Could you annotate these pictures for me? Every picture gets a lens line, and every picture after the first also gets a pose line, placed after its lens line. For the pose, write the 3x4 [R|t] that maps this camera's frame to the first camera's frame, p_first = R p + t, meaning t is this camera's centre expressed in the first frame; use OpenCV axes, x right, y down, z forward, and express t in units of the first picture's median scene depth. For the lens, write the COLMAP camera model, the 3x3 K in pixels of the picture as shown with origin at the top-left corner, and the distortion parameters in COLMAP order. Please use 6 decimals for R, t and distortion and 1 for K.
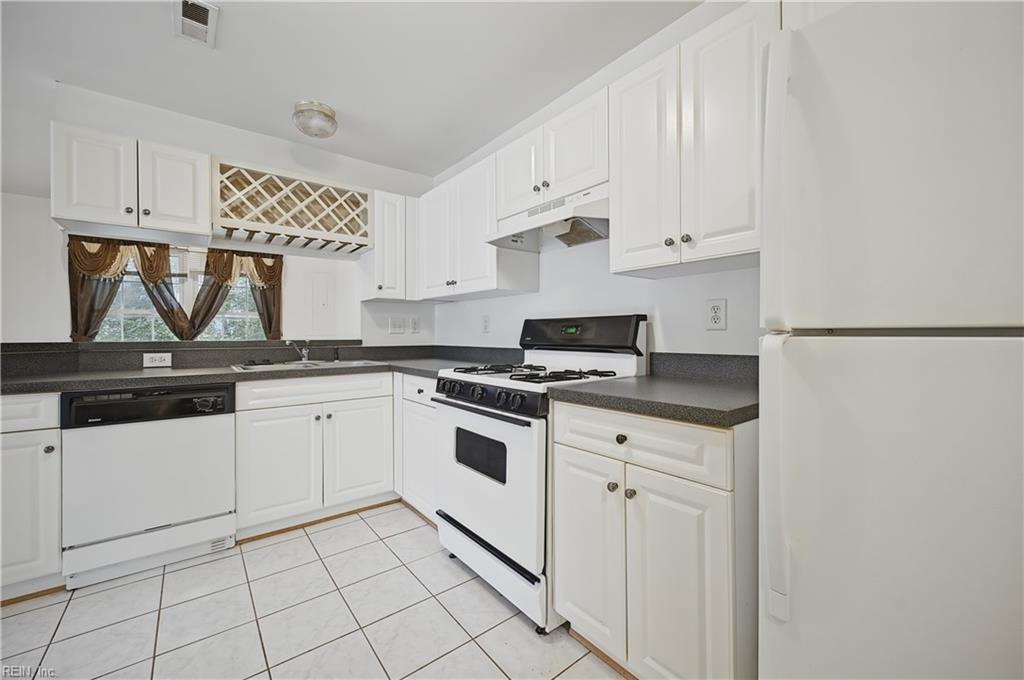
lens RADIAL K [[404.7, 0, 507.2], [0, 404.7, 335.6], [0, 0, 1]] dist [-0.007785, -0.000513]
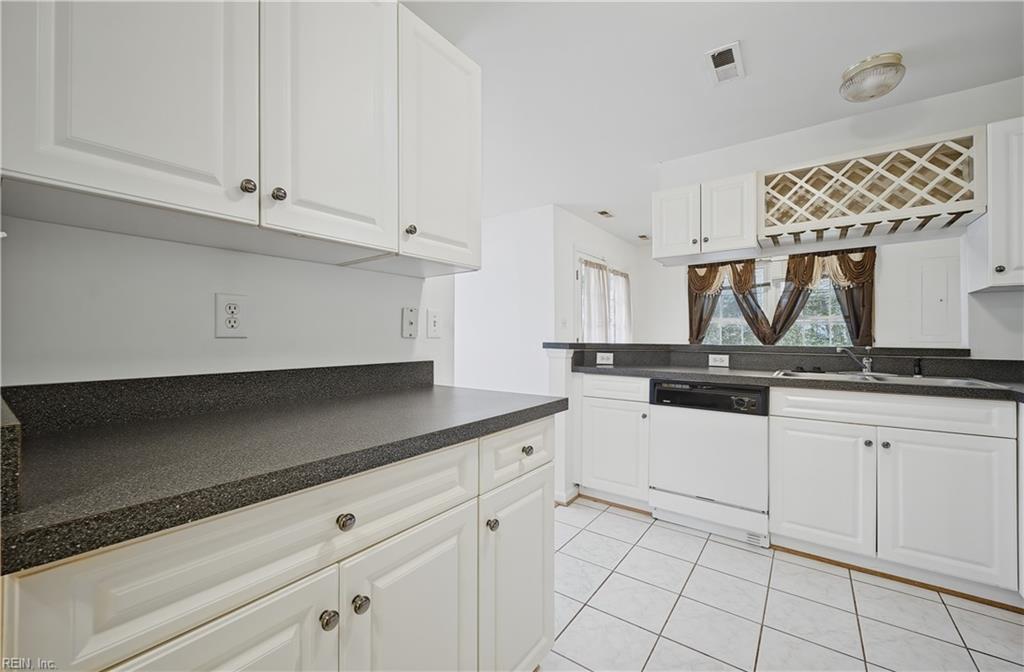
lens RADIAL K [[404.7, 0, 511.6], [0, 404.7, 335.3], [0, 0, 1]] dist [-0.007785, -0.000513]
pose [[0.267844, -0.000537, -0.963462, 0.101065], [-0.011744, 0.999924, -0.003823, -0.001442], [0.963391, 0.012339, 0.267817, 0.075633]]
